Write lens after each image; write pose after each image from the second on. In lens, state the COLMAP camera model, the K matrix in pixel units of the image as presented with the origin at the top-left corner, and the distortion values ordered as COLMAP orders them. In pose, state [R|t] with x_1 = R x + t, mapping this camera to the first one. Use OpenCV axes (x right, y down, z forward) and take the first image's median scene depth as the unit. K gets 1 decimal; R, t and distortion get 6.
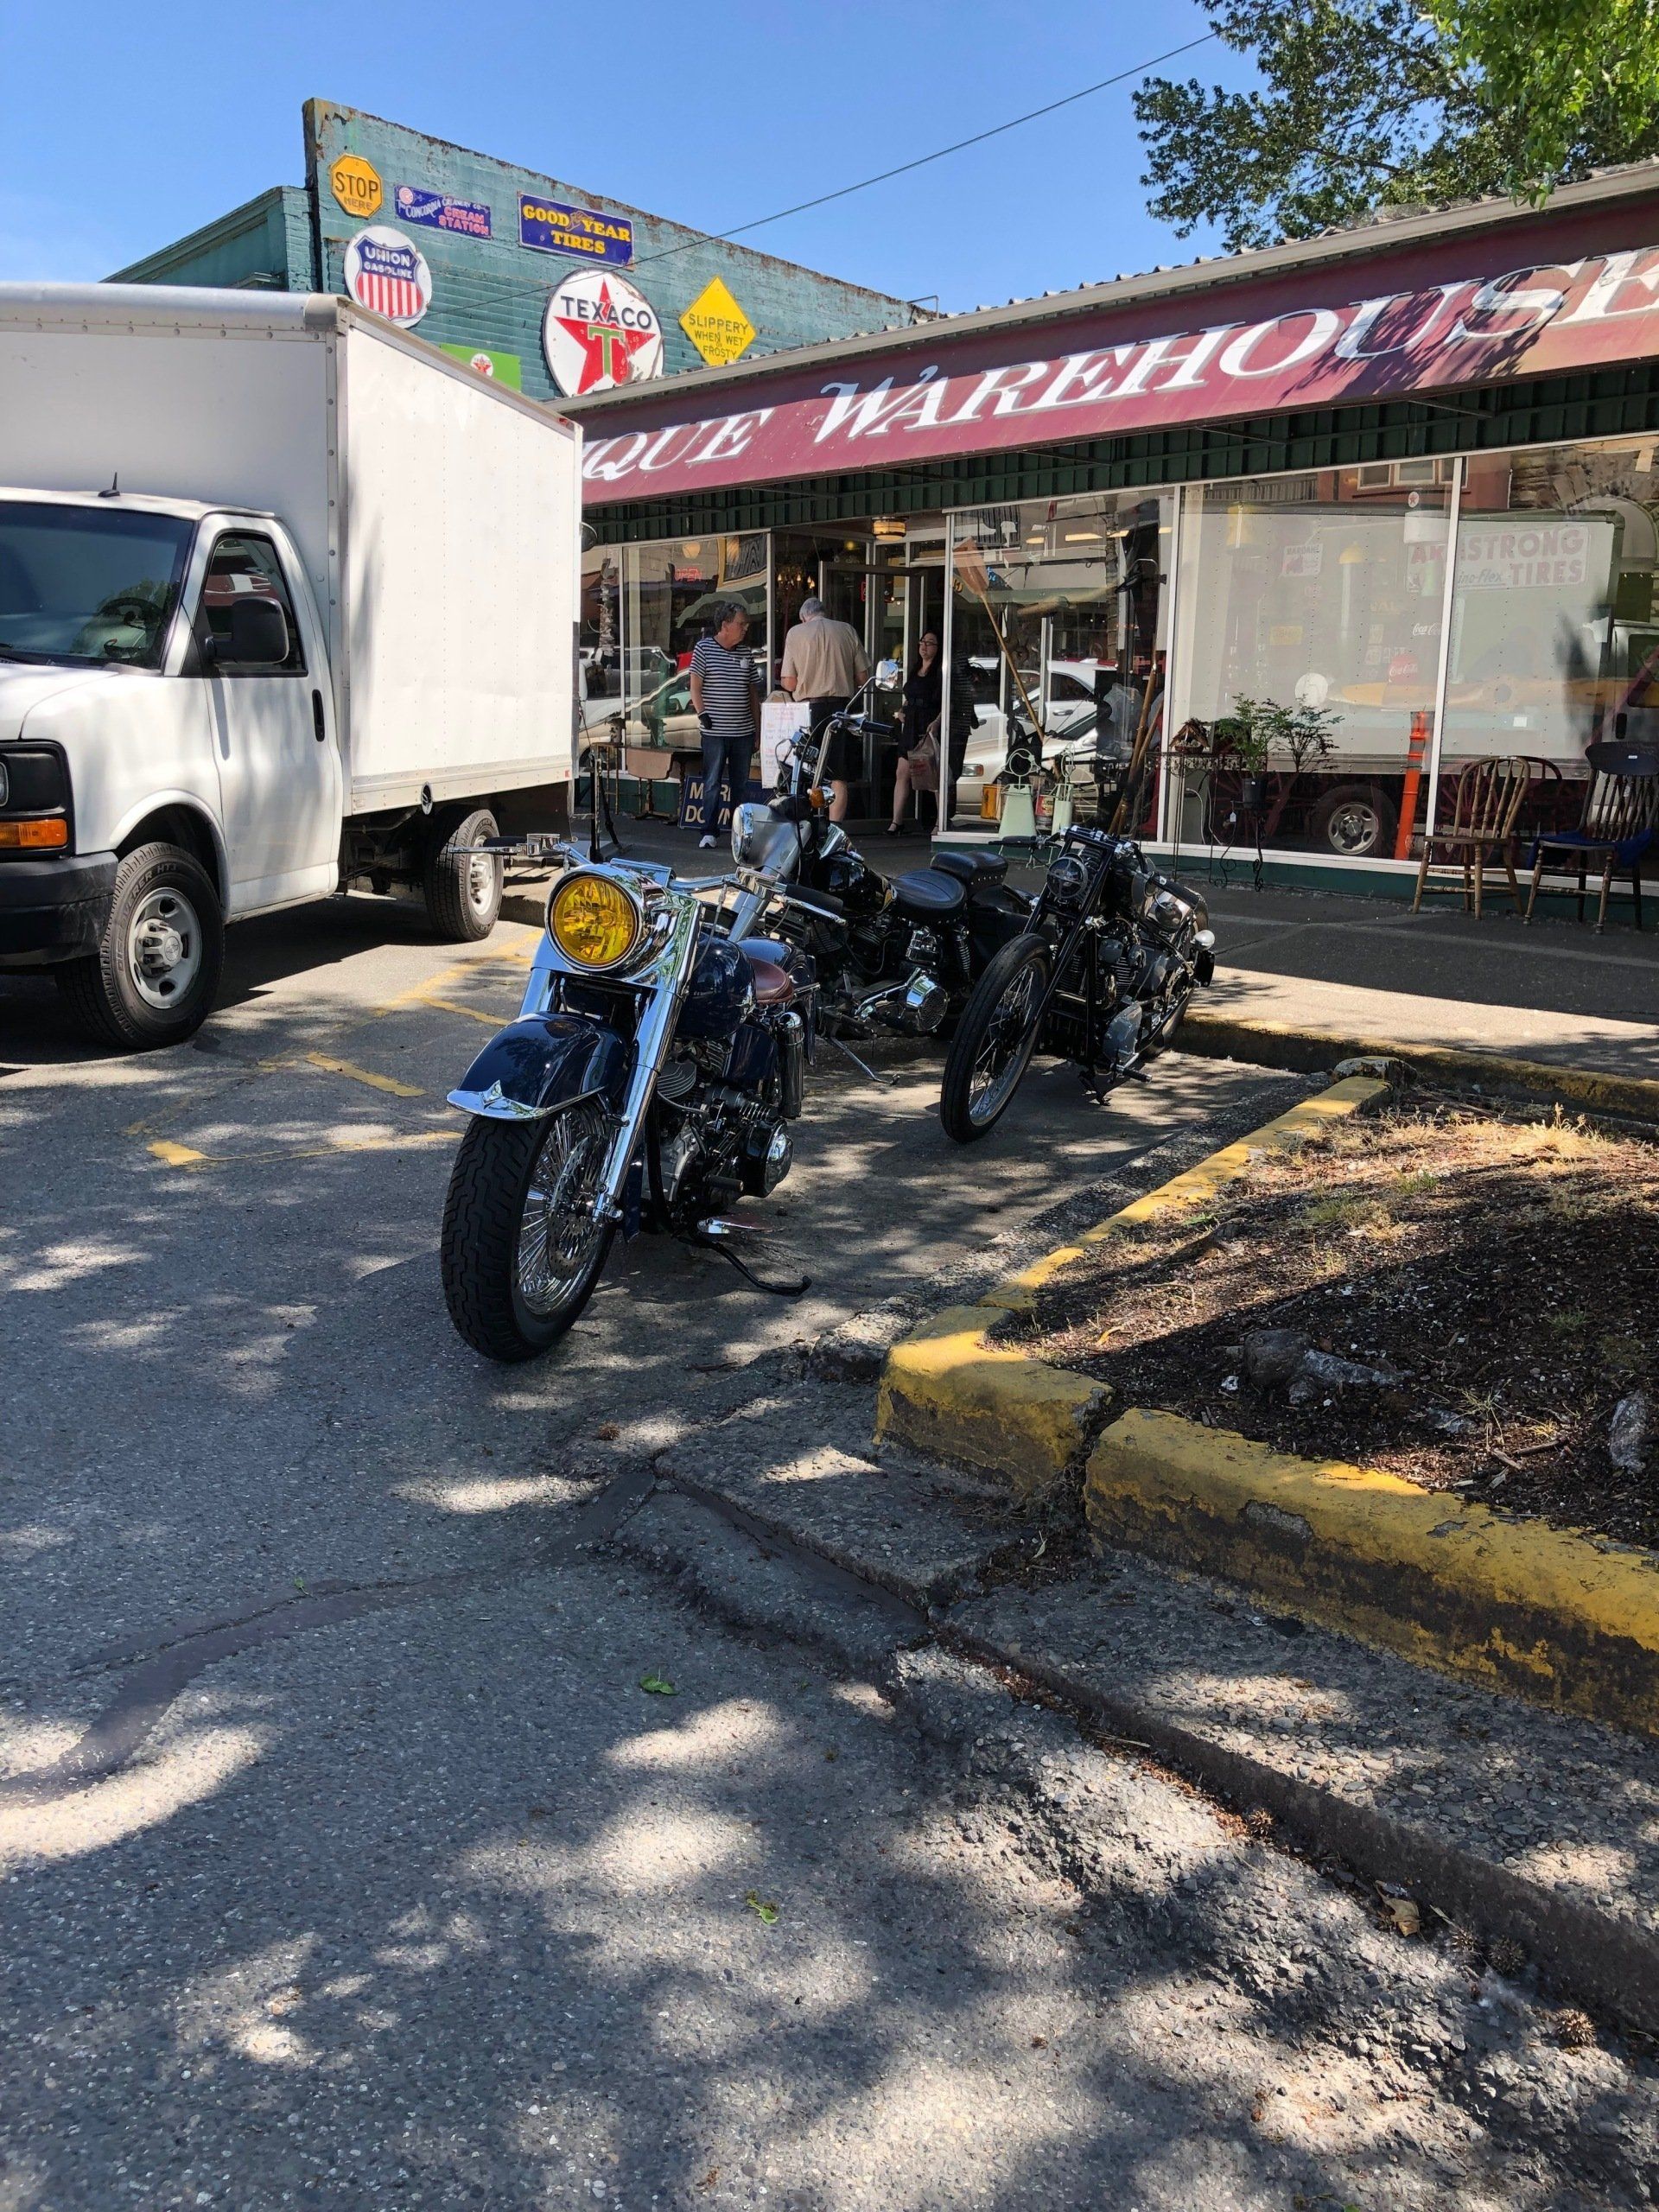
lens RADIAL K [[1753.1, 0, 824.0], [0, 1753.1, 1094.7], [0, 0, 1]] dist [0.029150, -0.024867]
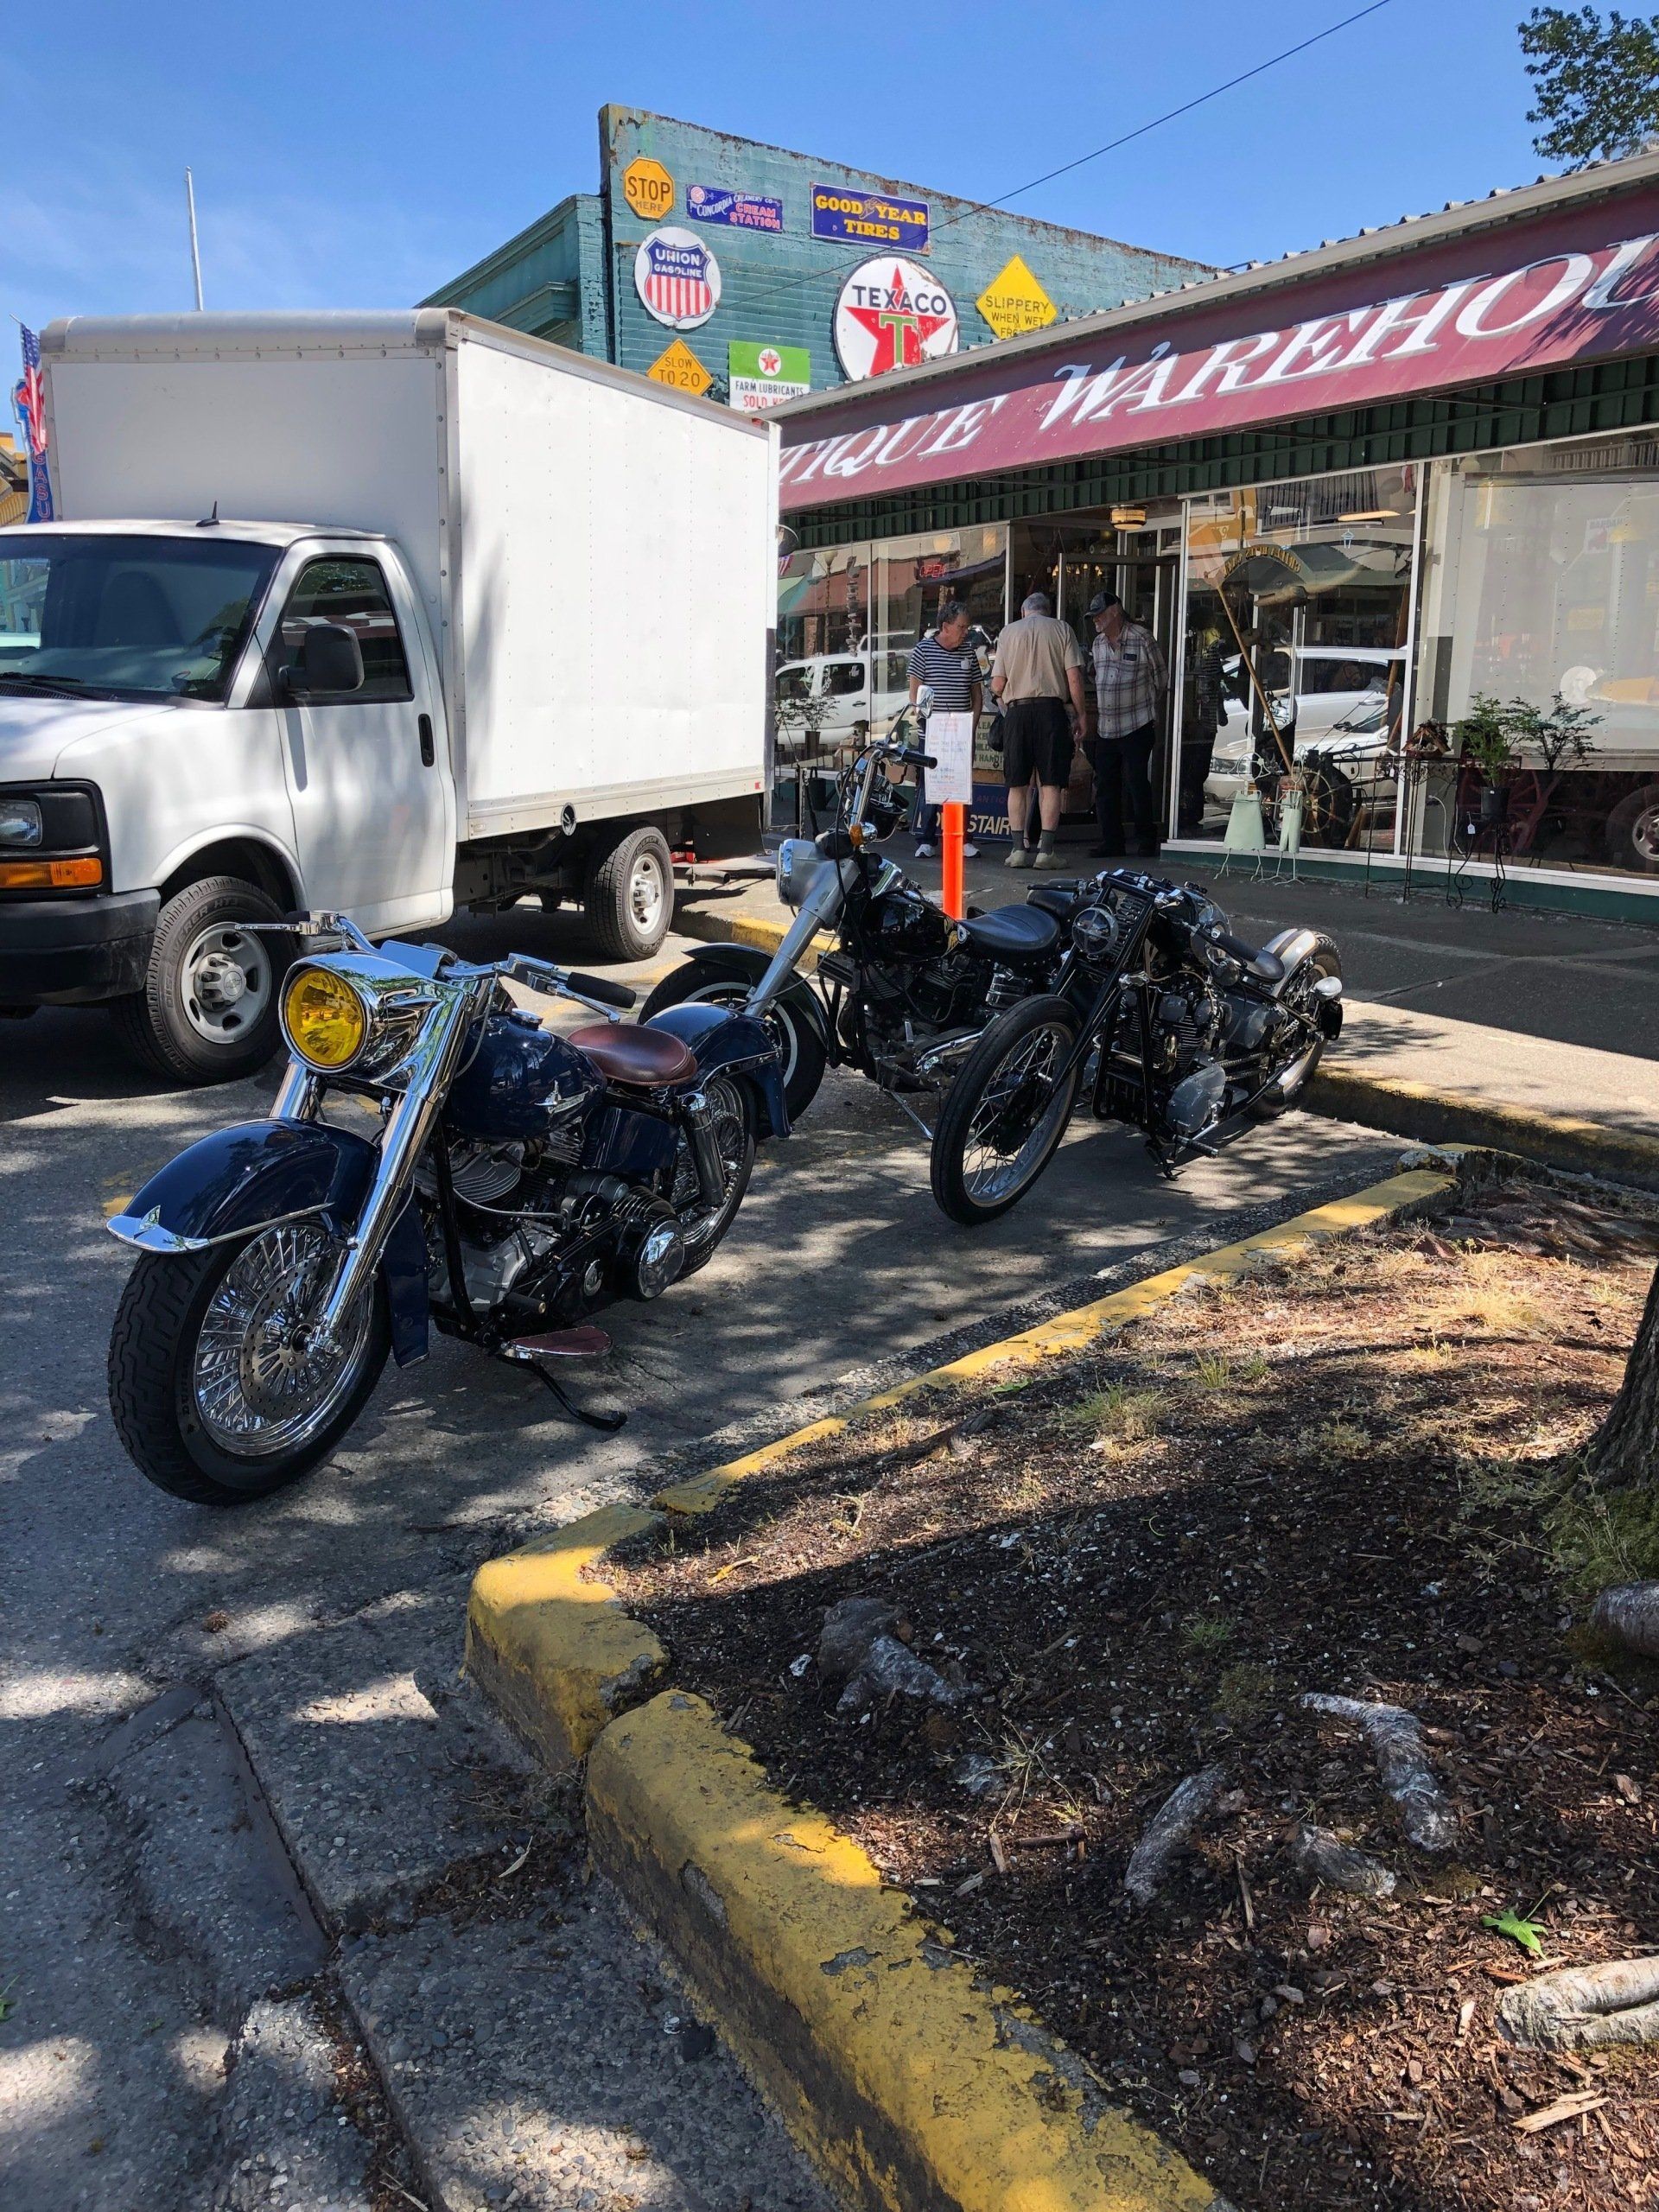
lens RADIAL K [[1753.1, 0, 835.7], [0, 1753.1, 1107.4], [0, 0, 1]] dist [0.029150, -0.024867]
pose [[0.981152, 0.029738, -0.190938, 0.144147], [-0.026833, 0.999482, 0.017785, -0.037338], [0.191368, -0.012327, 0.981441, 0.084115]]
